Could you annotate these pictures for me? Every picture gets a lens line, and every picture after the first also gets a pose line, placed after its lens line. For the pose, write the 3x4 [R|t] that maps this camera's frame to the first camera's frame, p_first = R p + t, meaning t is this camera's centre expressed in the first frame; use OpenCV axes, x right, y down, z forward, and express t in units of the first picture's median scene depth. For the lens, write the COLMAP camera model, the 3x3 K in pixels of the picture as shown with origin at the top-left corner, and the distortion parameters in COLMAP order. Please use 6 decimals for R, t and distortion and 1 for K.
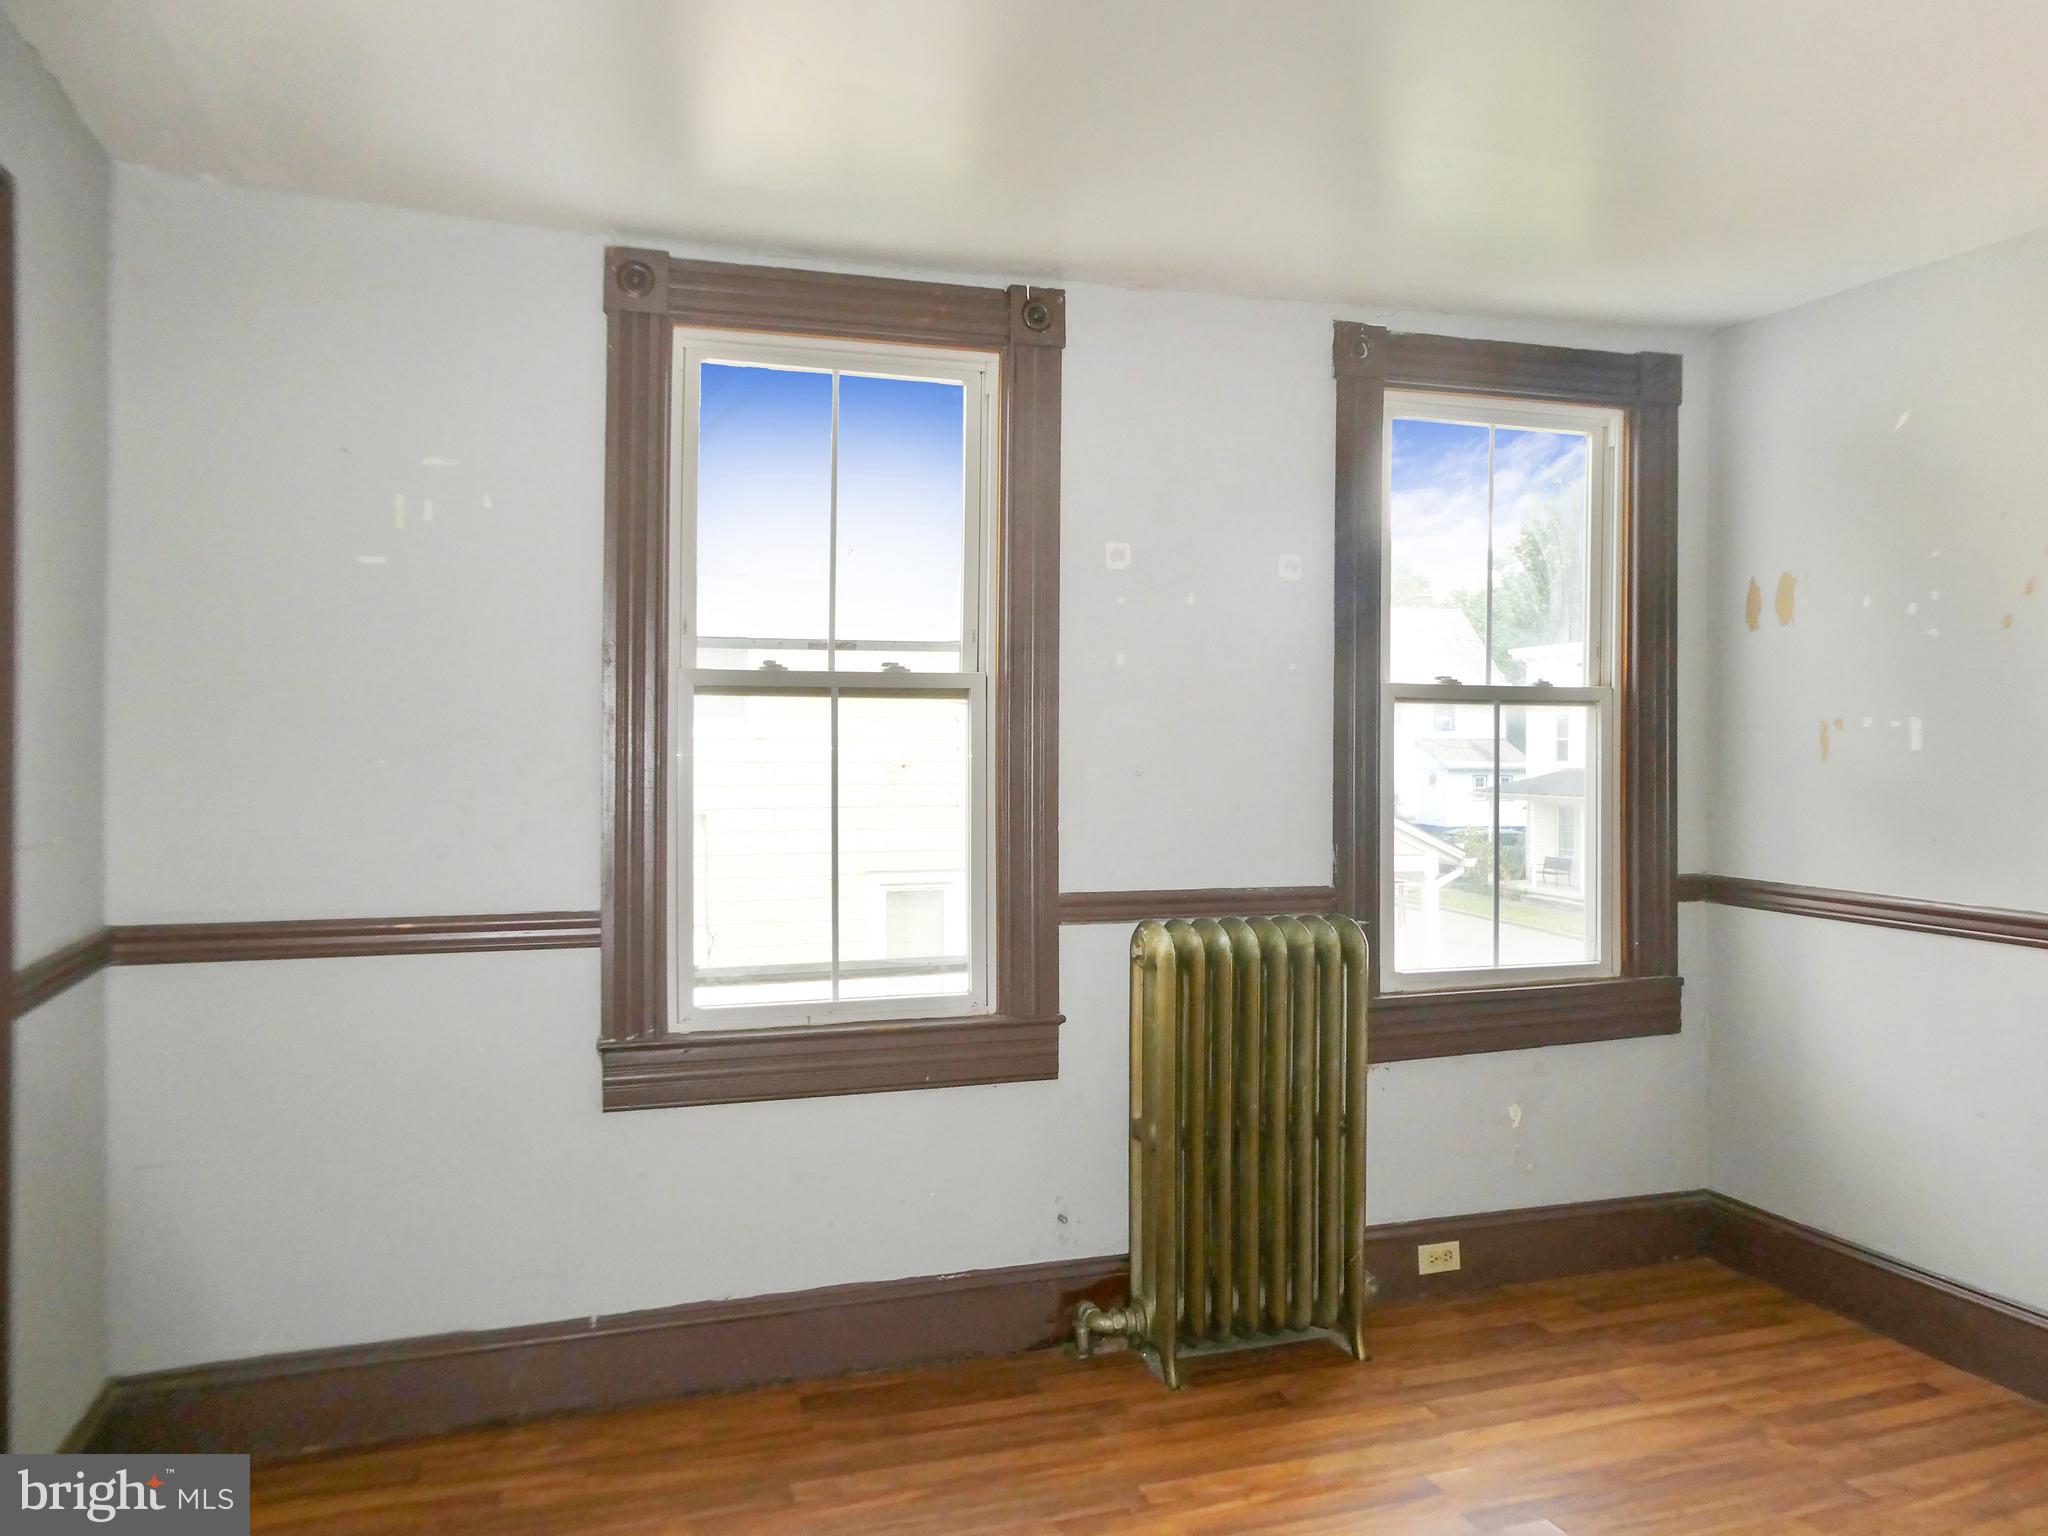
lens RADIAL K [[1497.7, 0, 1024.0], [0, 1497.7, 768.0], [0, 0, 1]] dist [0.006150, -0.022913]
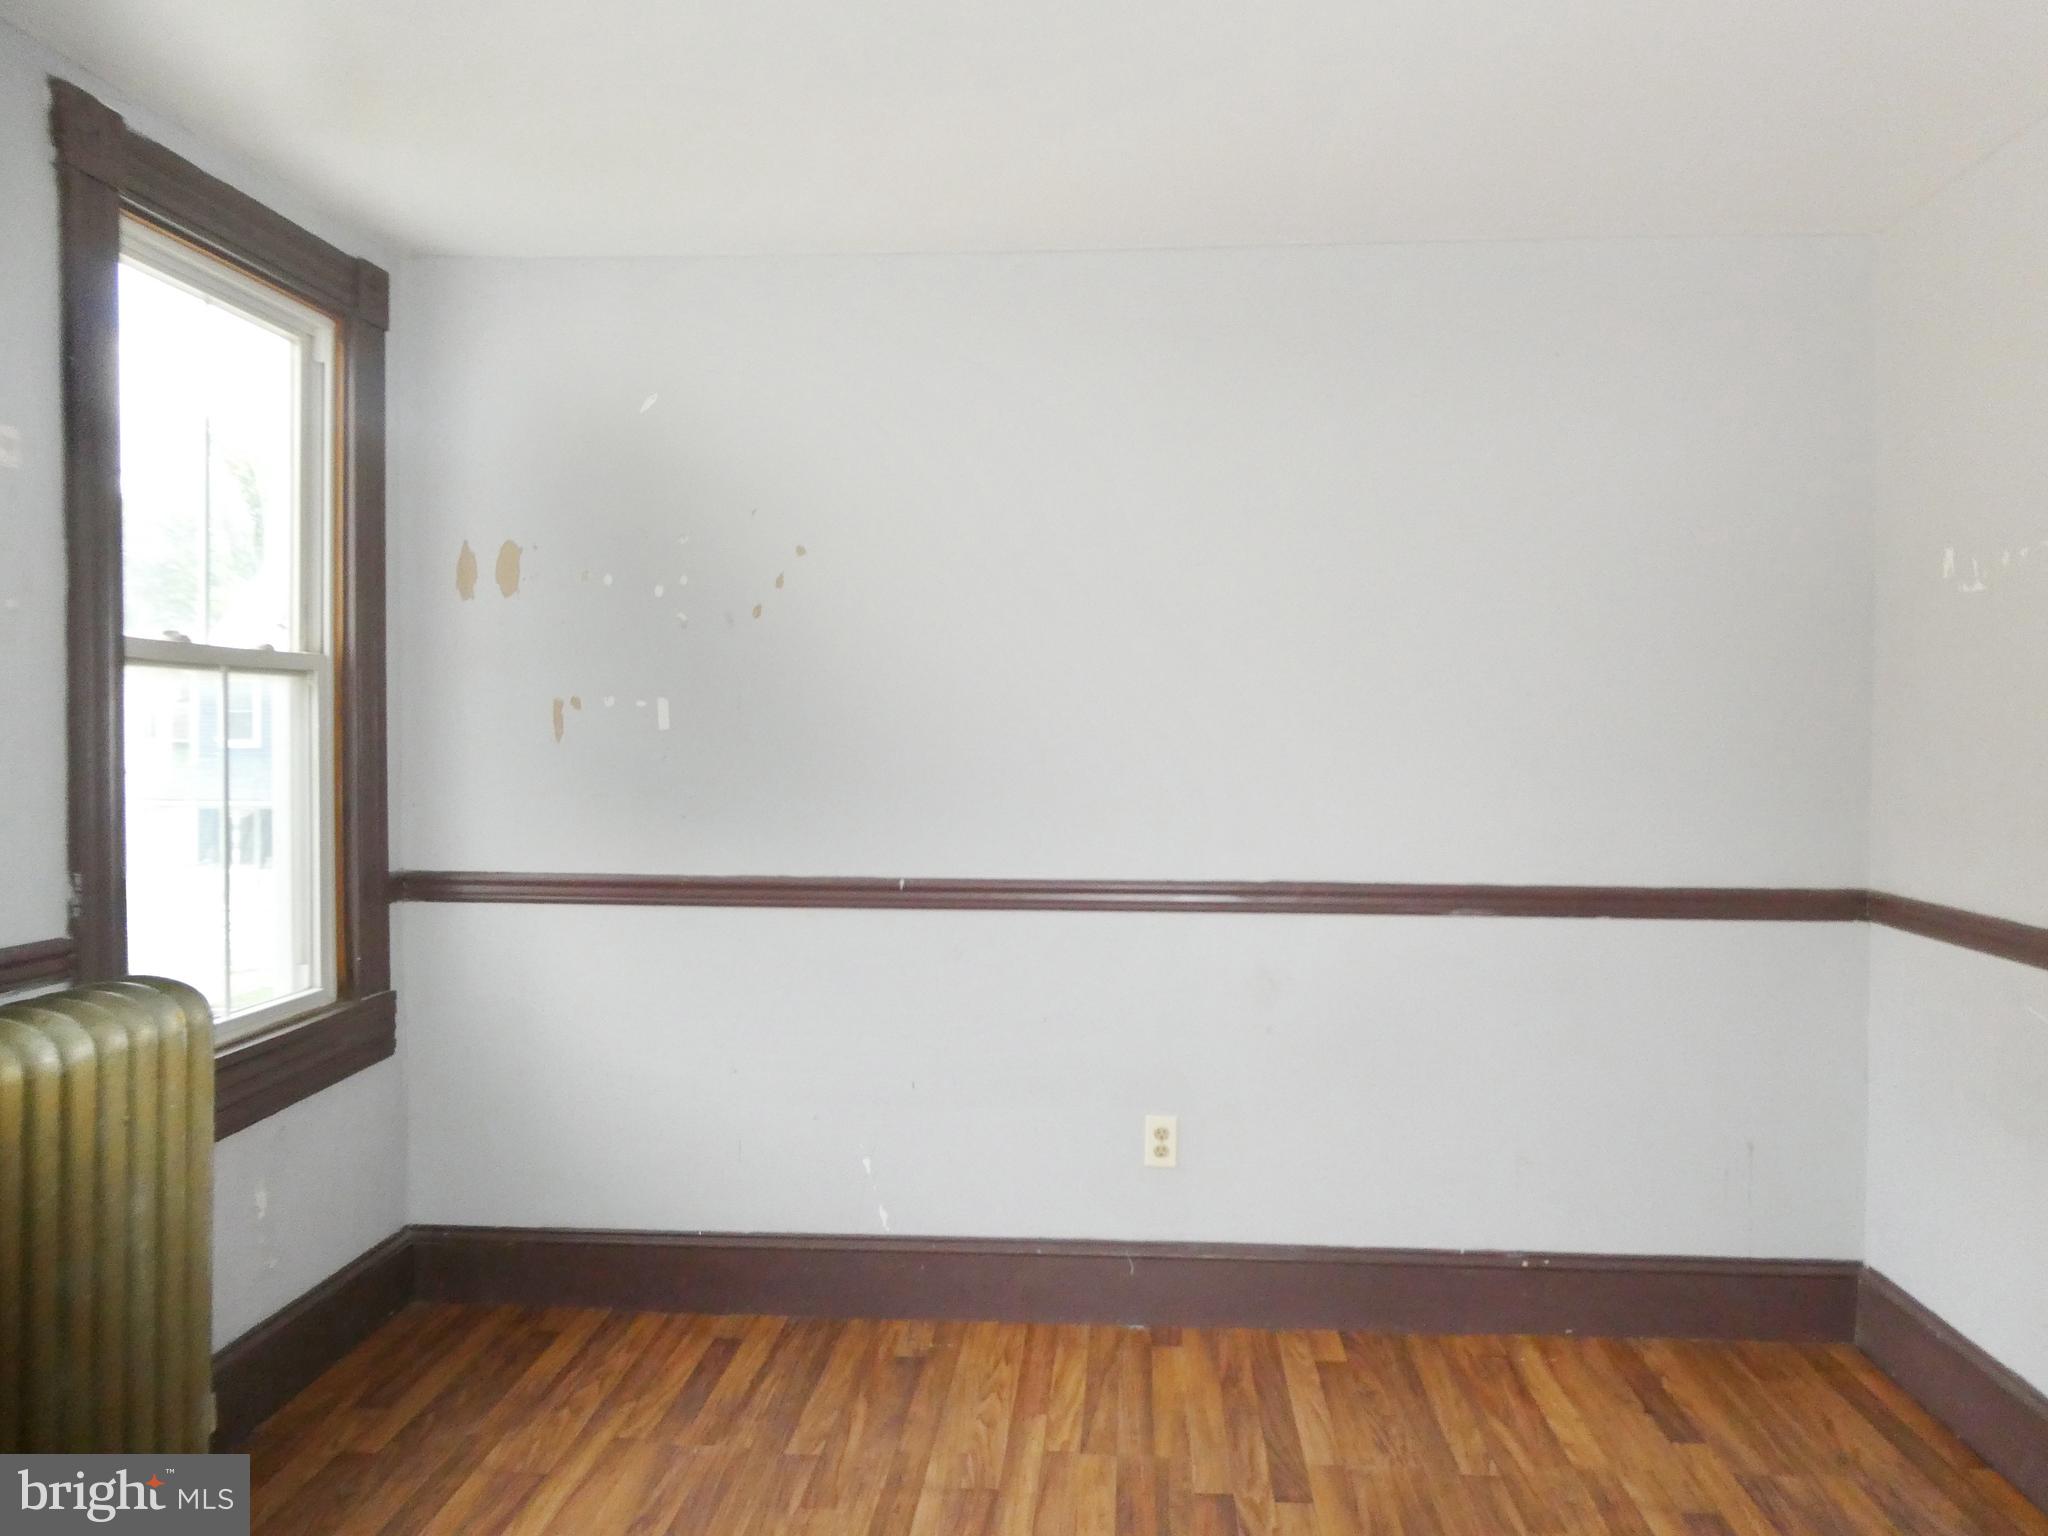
lens RADIAL K [[1547.8, 0, 1024.0], [0, 1547.8, 768.0], [0, 0, 1]] dist [0.002752, 0.065220]
pose [[0.406649, -0.027403, 0.913174, -0.259538], [0.012736, 0.999623, 0.024326, -0.008170], [-0.913496, 0.001738, 0.406844, 0.330045]]
